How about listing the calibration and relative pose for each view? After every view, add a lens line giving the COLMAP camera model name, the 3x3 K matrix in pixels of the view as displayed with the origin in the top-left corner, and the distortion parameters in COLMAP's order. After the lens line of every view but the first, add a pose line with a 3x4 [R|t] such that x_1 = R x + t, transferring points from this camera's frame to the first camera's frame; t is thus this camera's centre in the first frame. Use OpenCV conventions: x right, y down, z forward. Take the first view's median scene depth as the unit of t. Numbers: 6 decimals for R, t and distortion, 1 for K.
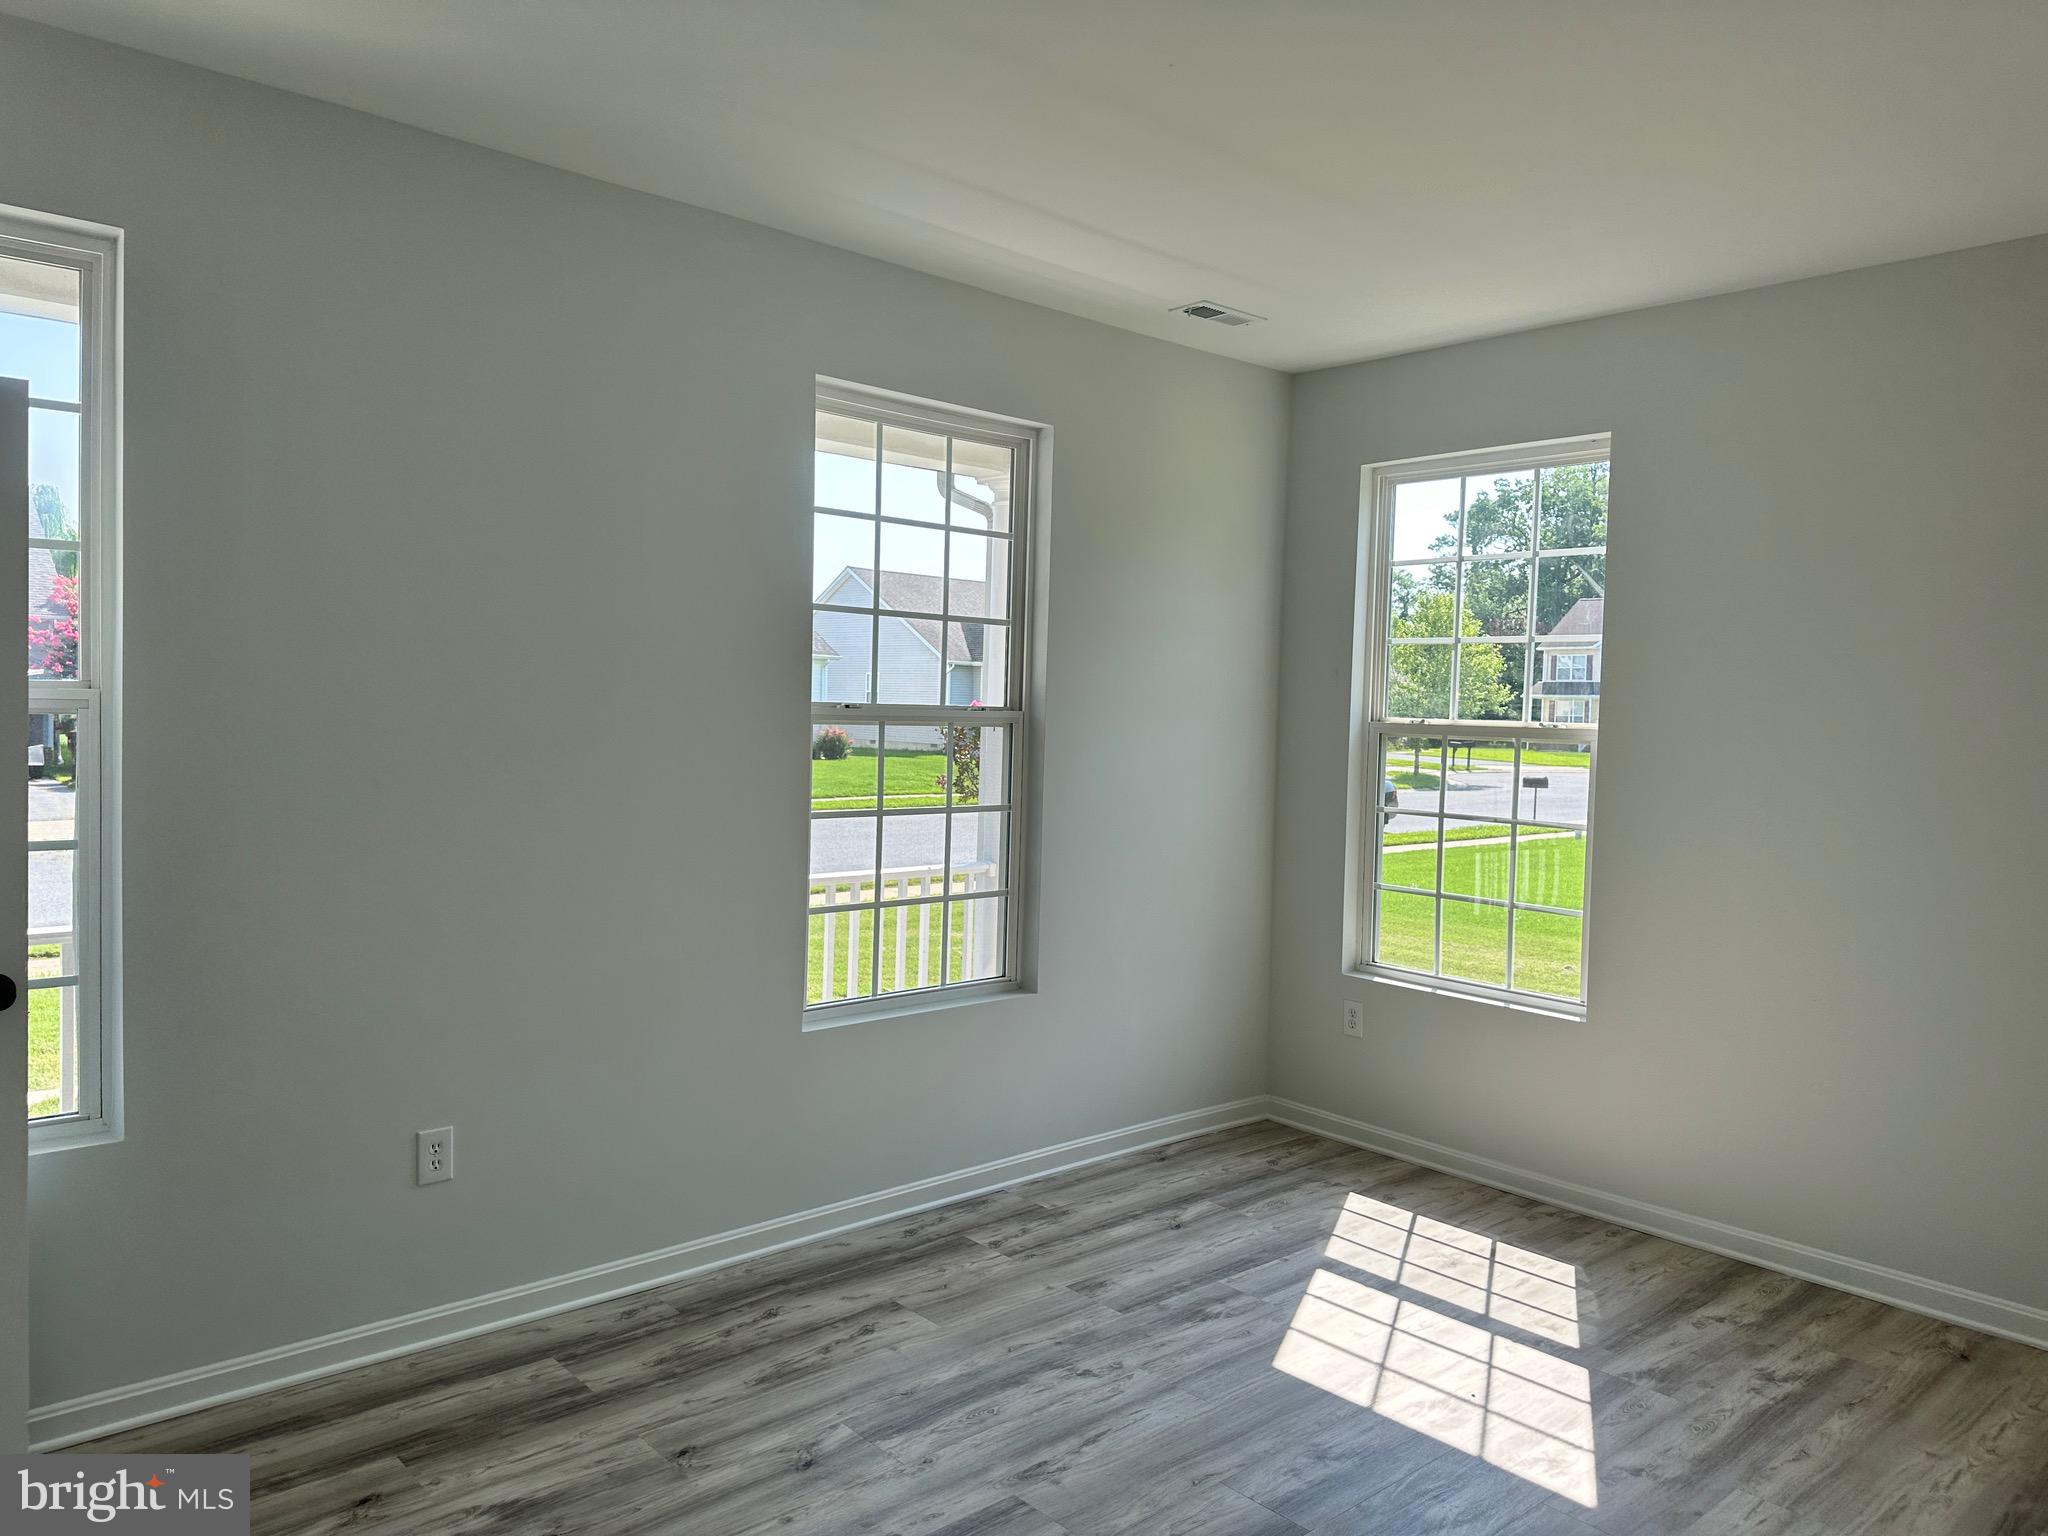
lens RADIAL K [[1456.5, 0, 1009.7], [0, 1456.5, 769.6], [0, 0, 1]] dist [0.101399, -0.107800]
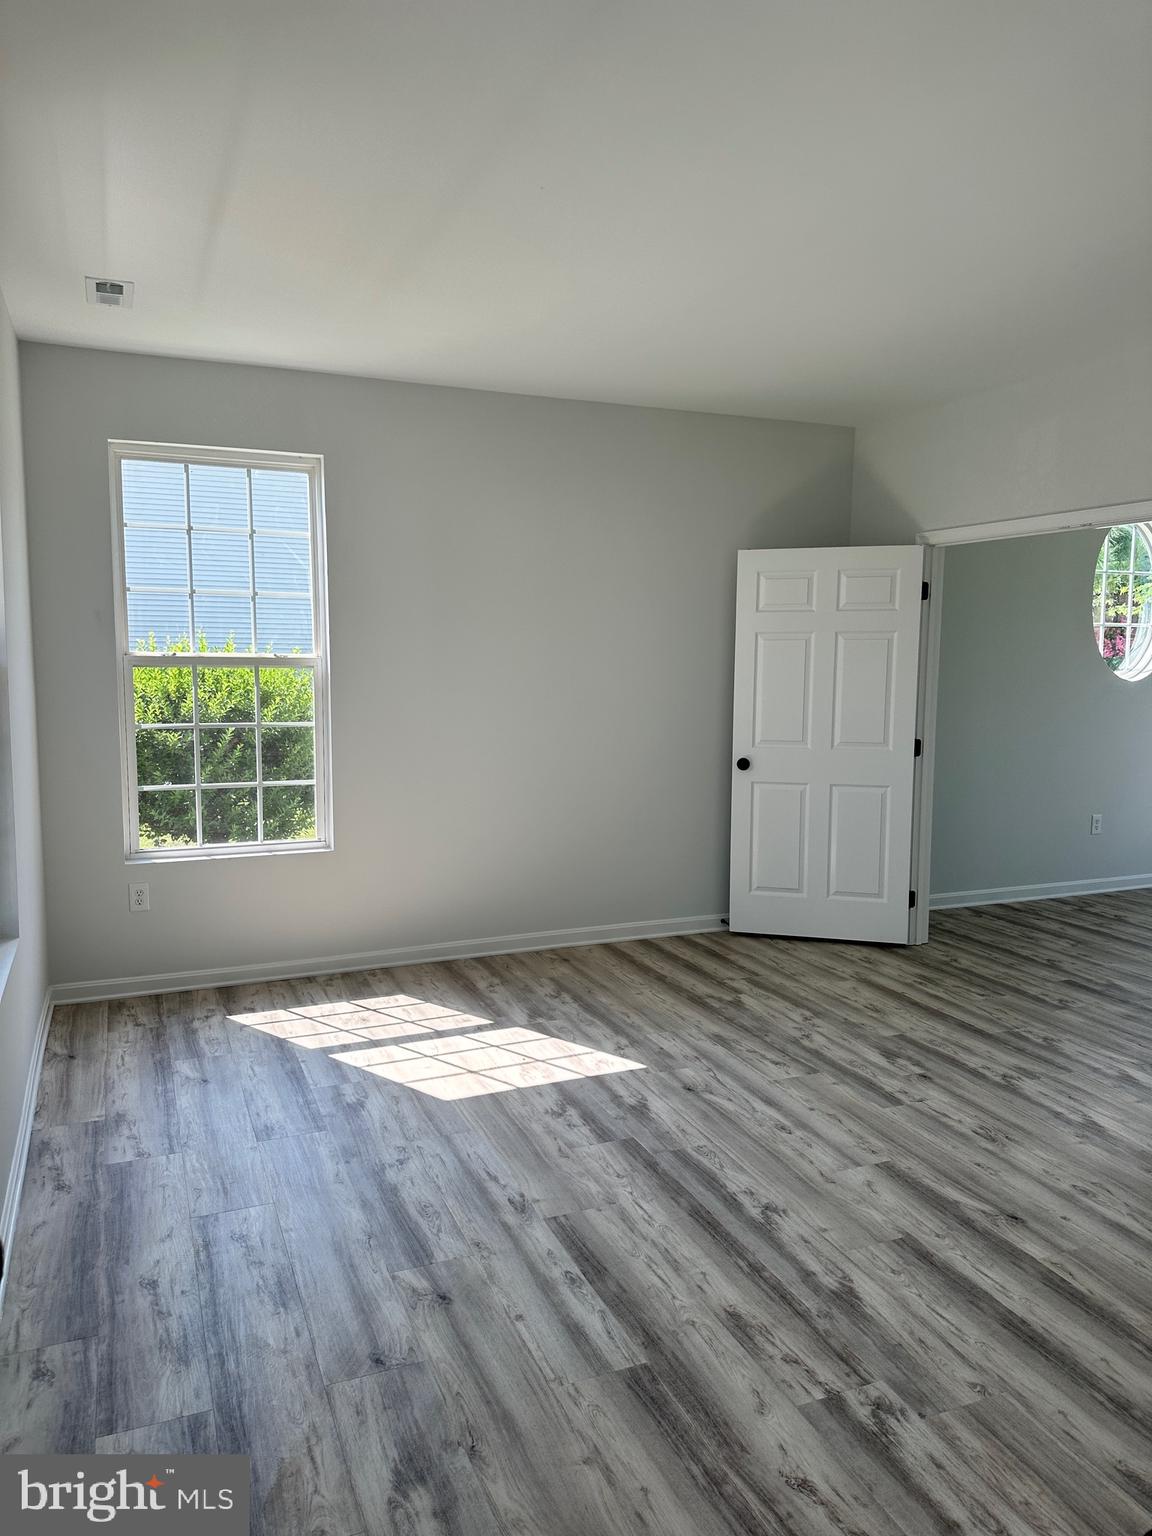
lens RADIAL K [[1092.3, 0, 559.9], [0, 1092.3, 765.0], [0, 0, 1]] dist [0.101399, -0.107800]
pose [[0.337627, -0.127686, 0.932579, -0.676140], [0.054481, 0.991746, 0.116063, -0.040118], [-0.939702, 0.011622, 0.341797, 0.464522]]
